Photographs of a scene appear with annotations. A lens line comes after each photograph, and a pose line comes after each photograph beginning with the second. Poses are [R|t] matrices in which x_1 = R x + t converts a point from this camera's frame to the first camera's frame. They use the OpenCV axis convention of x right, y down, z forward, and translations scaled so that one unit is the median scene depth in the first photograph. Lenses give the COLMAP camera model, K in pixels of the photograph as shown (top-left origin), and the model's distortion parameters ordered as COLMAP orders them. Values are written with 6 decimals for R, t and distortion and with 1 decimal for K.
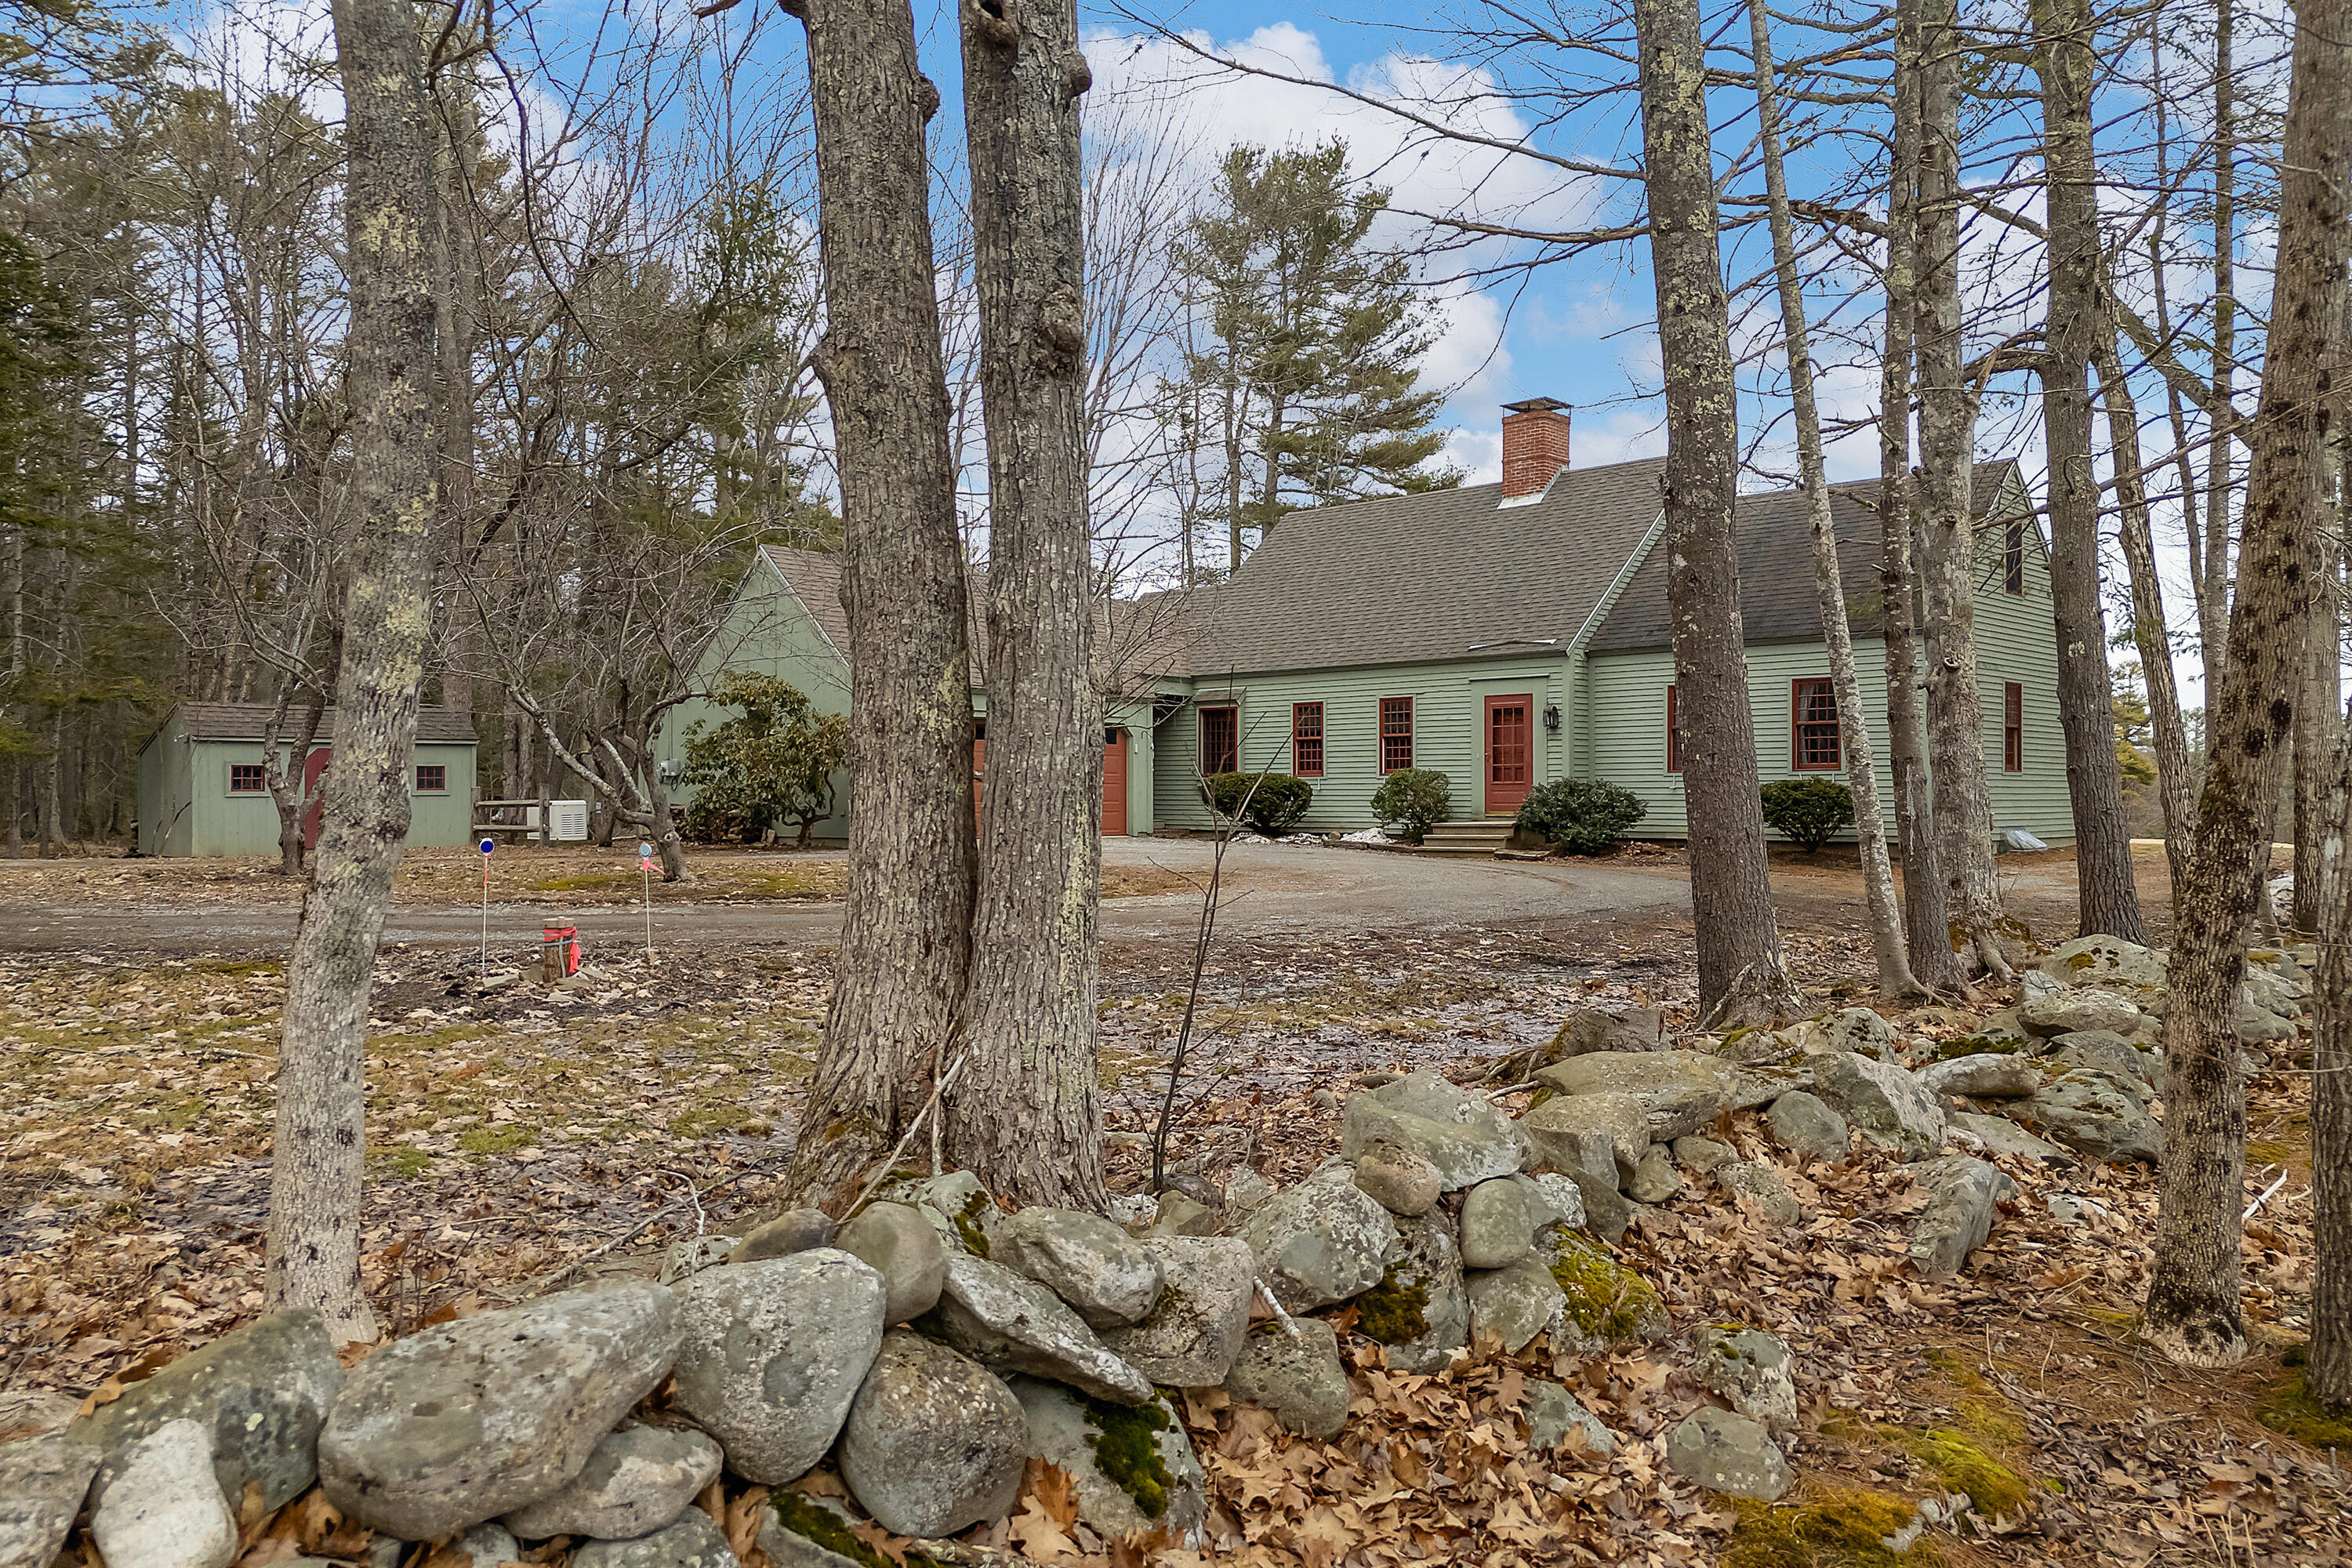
lens RADIAL K [[1718.1, 0, 1175.7], [0, 1718.1, 778.7], [0, 0, 1]] dist [0.089384, -0.027344]
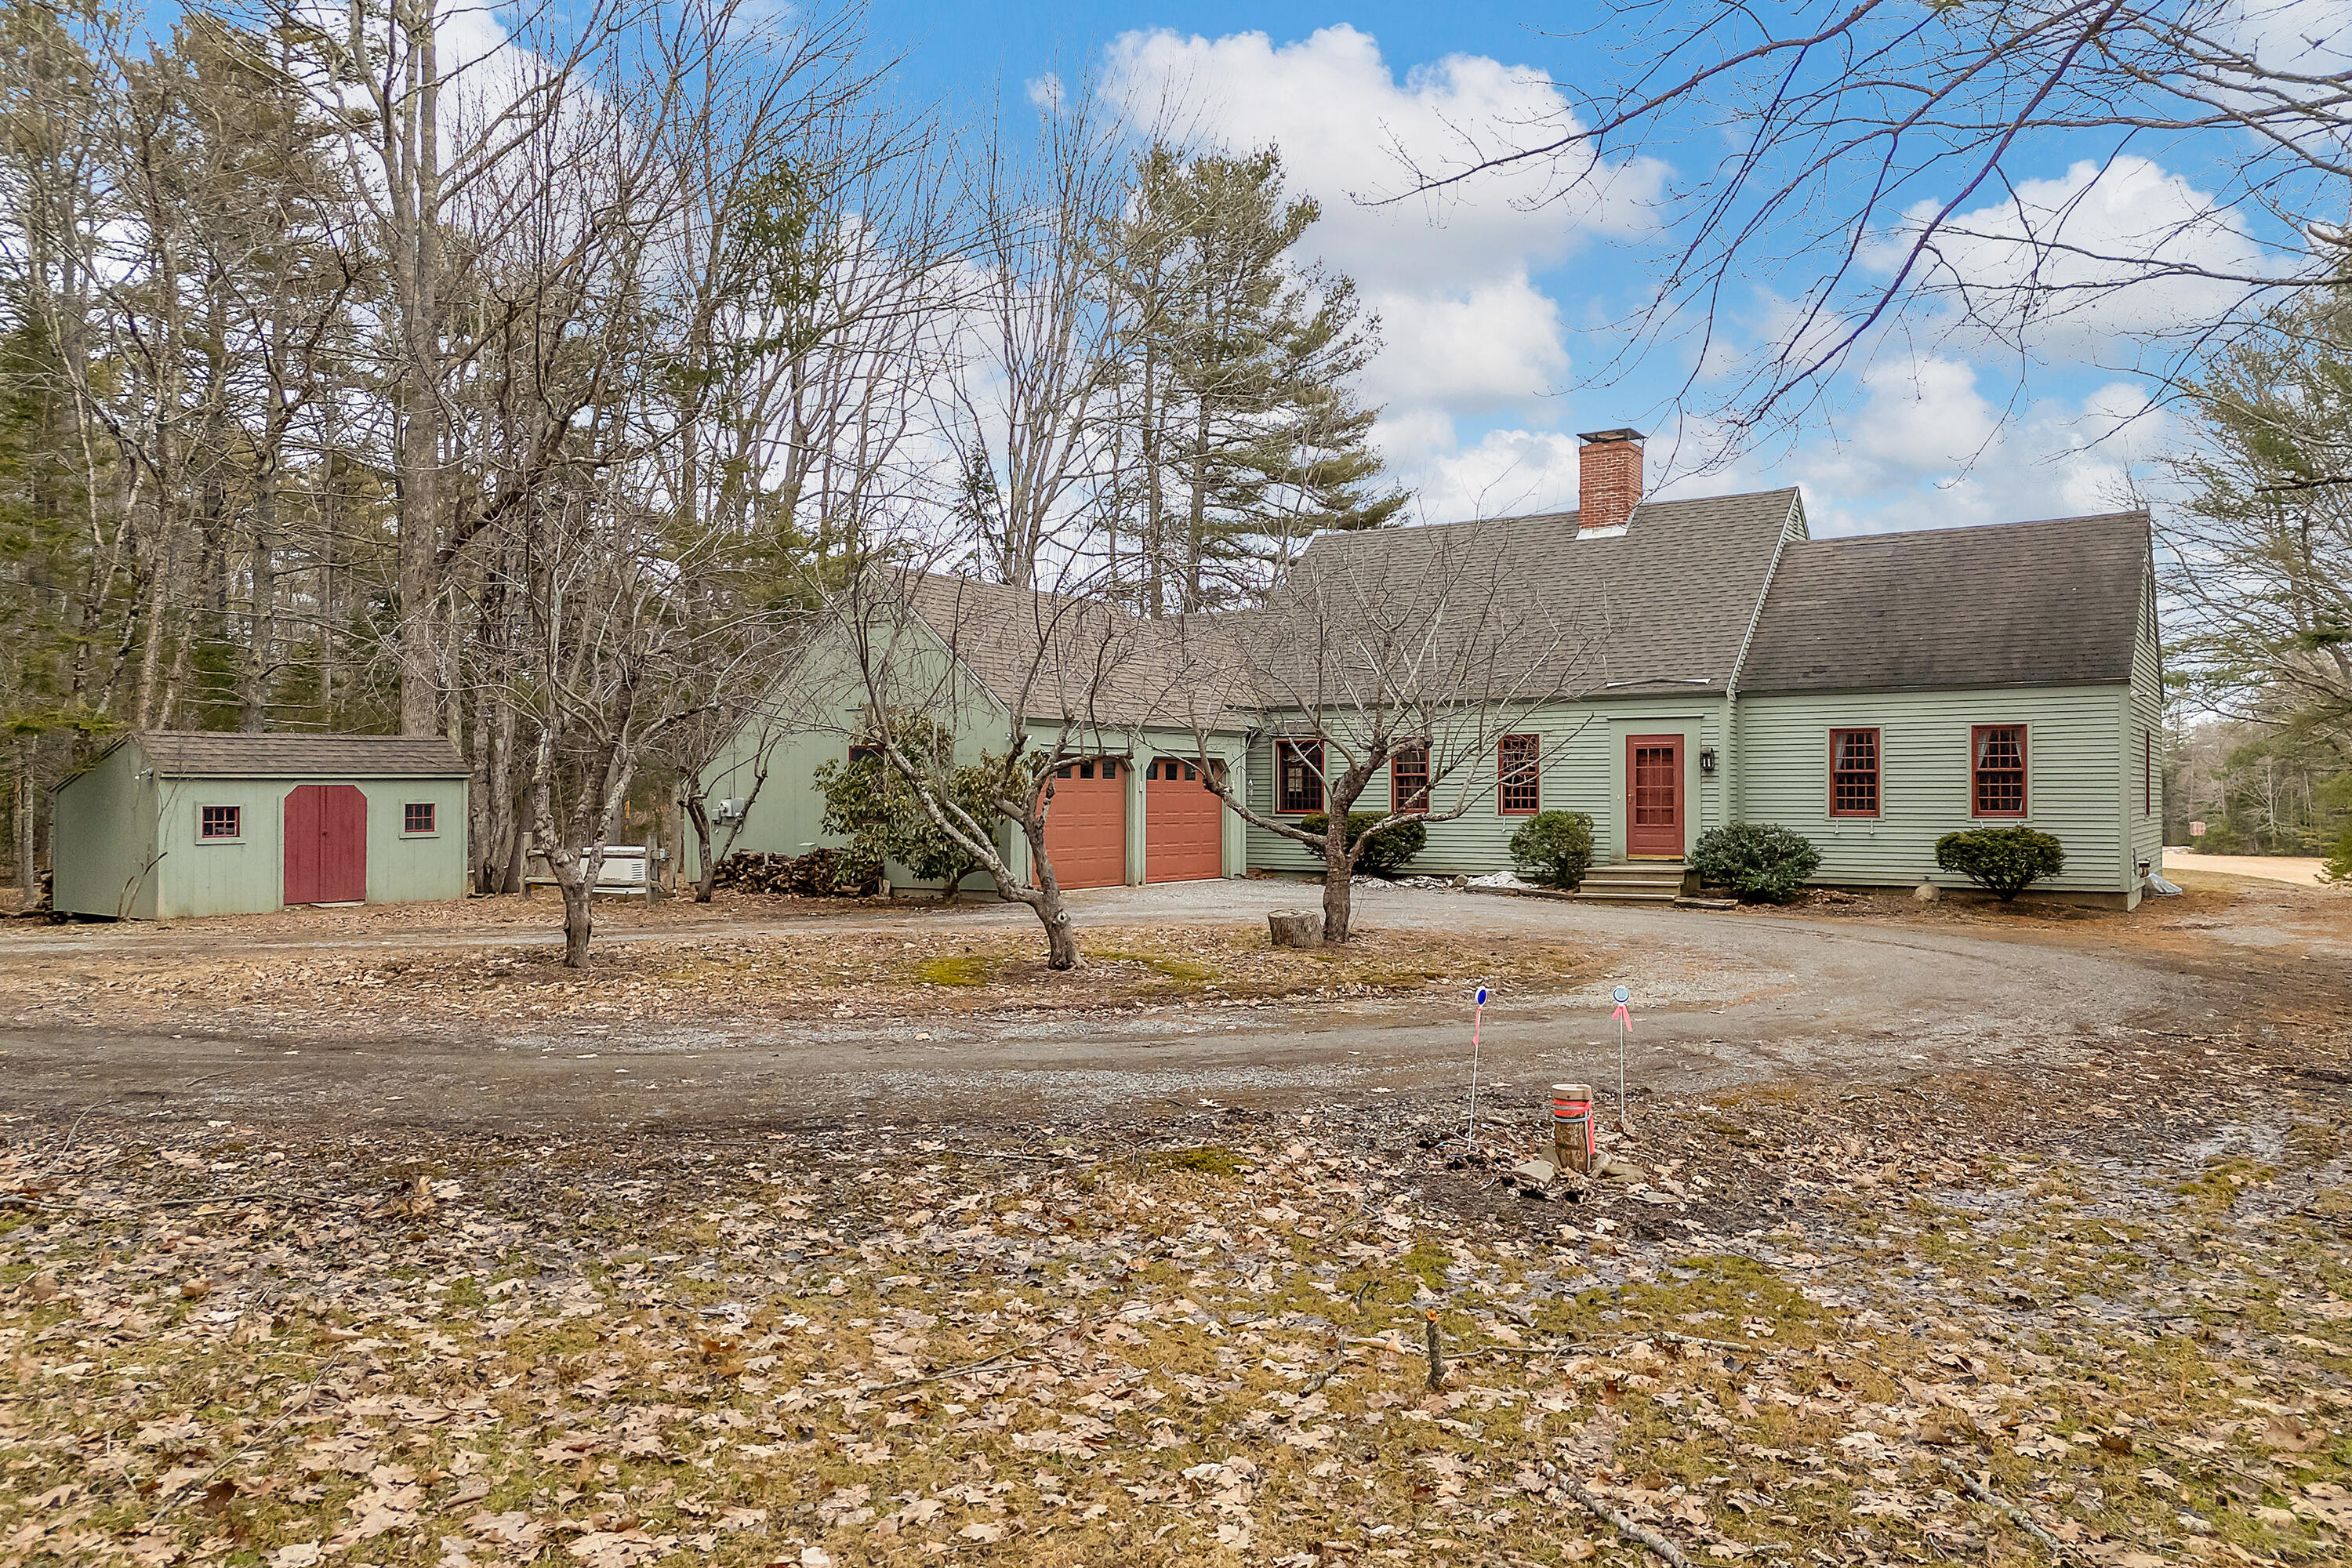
lens RADIAL K [[1718.1, 0, 1173.7], [0, 1718.1, 783.0], [0, 0, 1]] dist [0.089384, -0.027344]
pose [[0.981587, 0.001850, 0.191006, -0.243735], [-0.002101, 0.999997, 0.001111, -0.020877], [-0.191003, -0.001492, 0.981588, 0.091107]]
